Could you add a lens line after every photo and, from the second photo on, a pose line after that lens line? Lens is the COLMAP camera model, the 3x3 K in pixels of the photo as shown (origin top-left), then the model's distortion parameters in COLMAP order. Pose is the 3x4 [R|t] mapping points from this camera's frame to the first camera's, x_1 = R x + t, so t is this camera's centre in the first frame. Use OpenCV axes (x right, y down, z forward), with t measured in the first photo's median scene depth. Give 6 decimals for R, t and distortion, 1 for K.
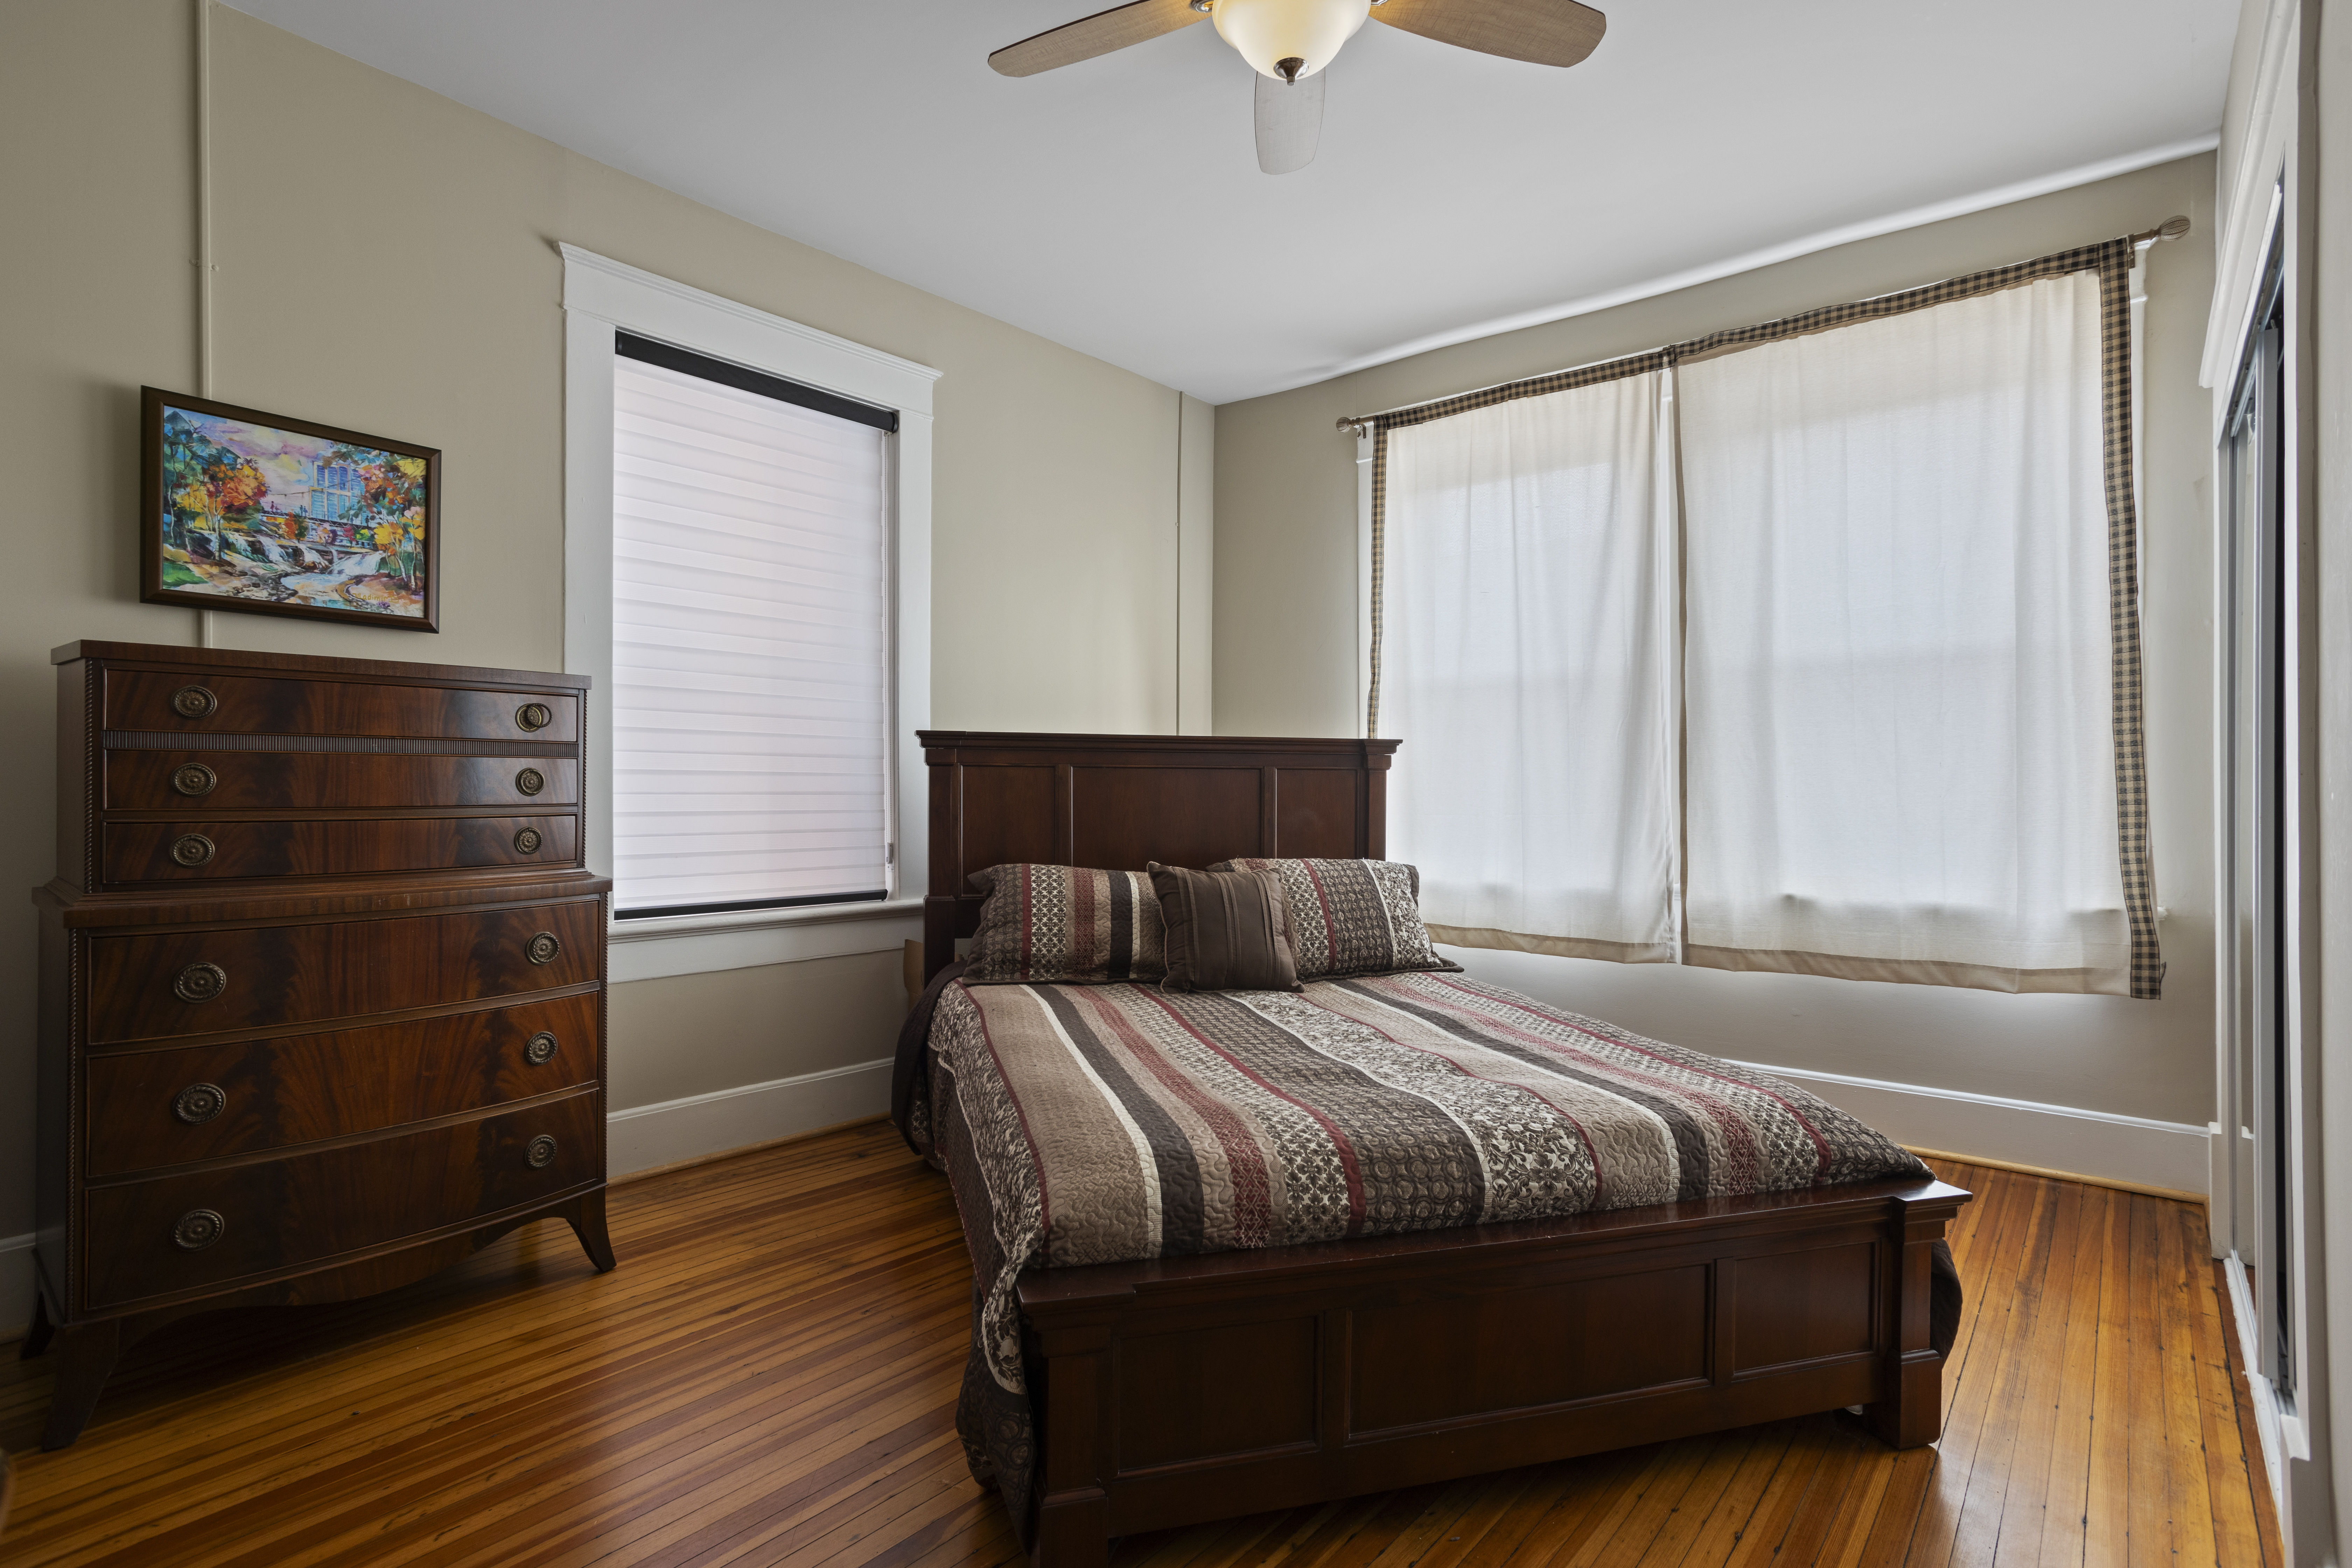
lens RADIAL K [[1156.5, 0, 1178.5], [0, 1156.5, 790.1], [0, 0, 1]] dist [-0.029028, 0.022841]
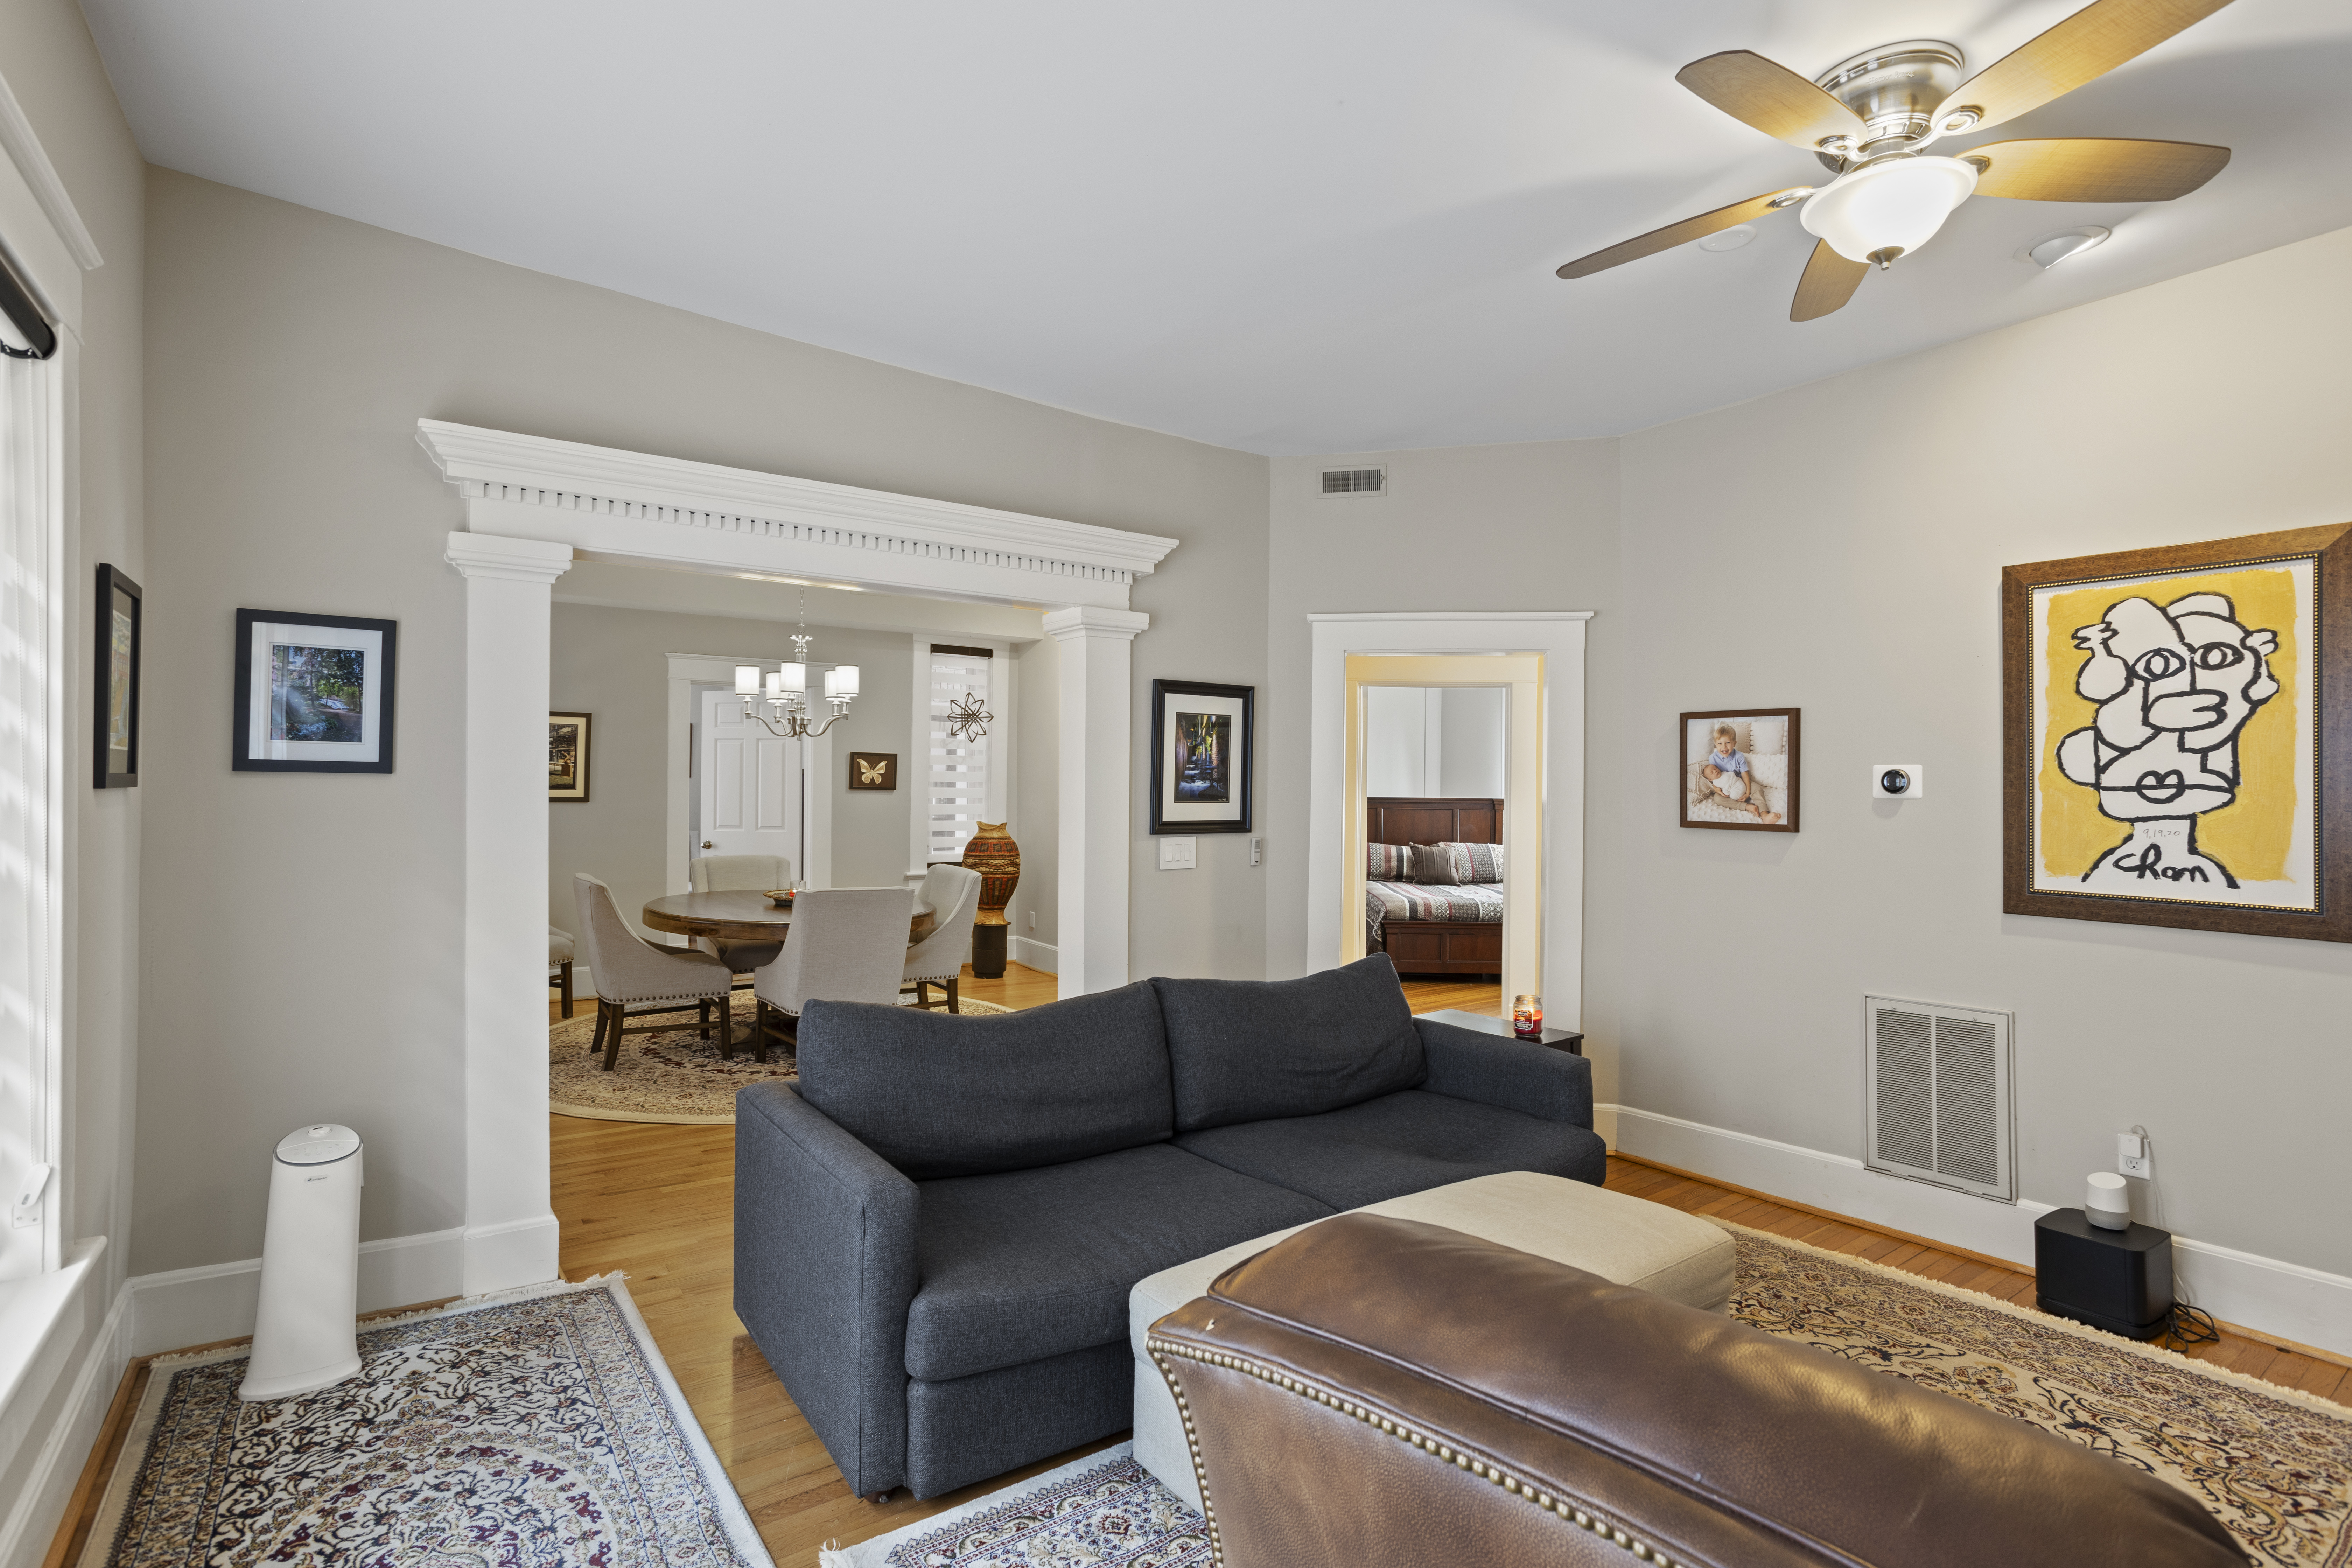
lens RADIAL K [[1156.5, 0, 1170.7], [0, 1156.5, 778.4], [0, 0, 1]] dist [-0.029028, 0.022841]
pose [[0.970761, 0.008368, -0.239901, 0.089280], [-0.007806, 0.999964, 0.003290, -0.109812], [0.239920, -0.001321, 0.970792, -2.053024]]
